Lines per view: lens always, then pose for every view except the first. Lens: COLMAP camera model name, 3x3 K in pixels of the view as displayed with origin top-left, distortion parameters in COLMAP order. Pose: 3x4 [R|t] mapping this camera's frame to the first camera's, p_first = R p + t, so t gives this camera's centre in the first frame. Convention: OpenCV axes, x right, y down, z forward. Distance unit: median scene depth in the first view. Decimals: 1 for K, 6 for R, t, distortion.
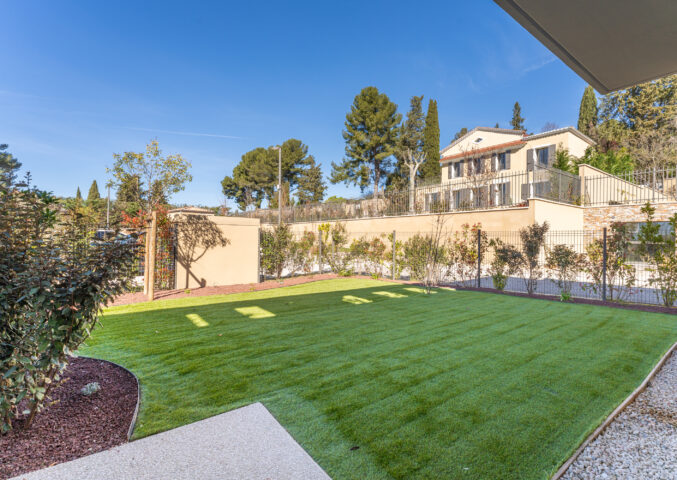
lens RADIAL K [[312.3, 0, 338.9], [0, 312.3, 240.1], [0, 0, 1]] dist [-0.000442, -0.000558]
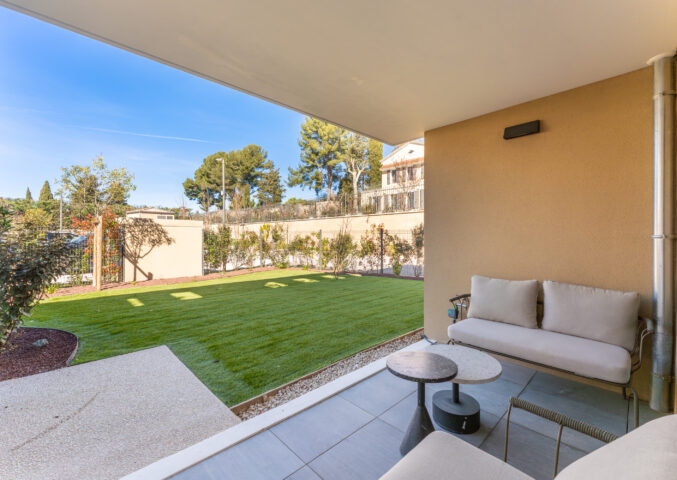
lens RADIAL K [[287.0, 0, 338.6], [0, 287.0, 239.4], [0, 0, 1]] dist [-0.000874, -0.000399]
pose [[0.991695, -0.013492, 0.127901, 0.133914], [0.012828, 0.999900, 0.006011, 0.001698], [-0.127969, -0.004320, 0.991769, -0.160331]]
